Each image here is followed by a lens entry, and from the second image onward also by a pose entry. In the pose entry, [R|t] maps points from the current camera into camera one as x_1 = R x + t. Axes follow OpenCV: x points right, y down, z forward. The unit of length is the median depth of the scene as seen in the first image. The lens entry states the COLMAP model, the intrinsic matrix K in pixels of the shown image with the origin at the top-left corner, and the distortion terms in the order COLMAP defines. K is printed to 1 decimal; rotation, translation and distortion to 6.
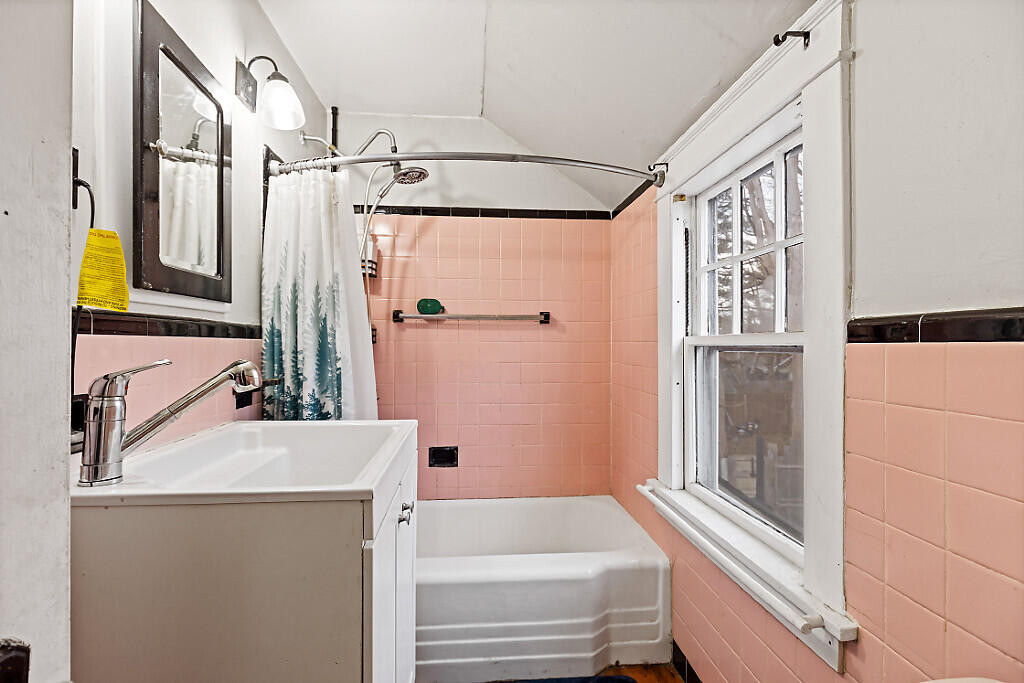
lens RADIAL K [[463.8, 0, 515.2], [0, 463.8, 337.9], [0, 0, 1]] dist [0.000940, -0.000824]
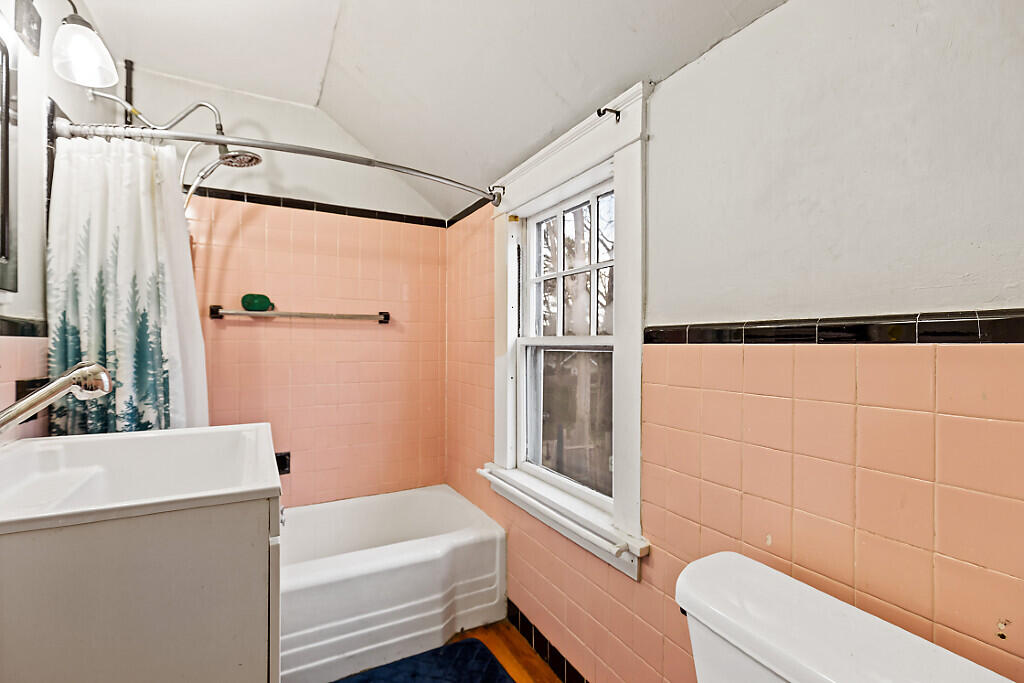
lens RADIAL K [[463.8, 0, 515.2], [0, 463.8, 337.9], [0, 0, 1]] dist [0.000940, -0.000824]
pose [[0.913943, 0.006389, 0.405792, -0.121831], [-0.007151, 0.999974, 0.000362, -0.002421], [-0.405780, -0.003233, 0.913965, -0.070448]]
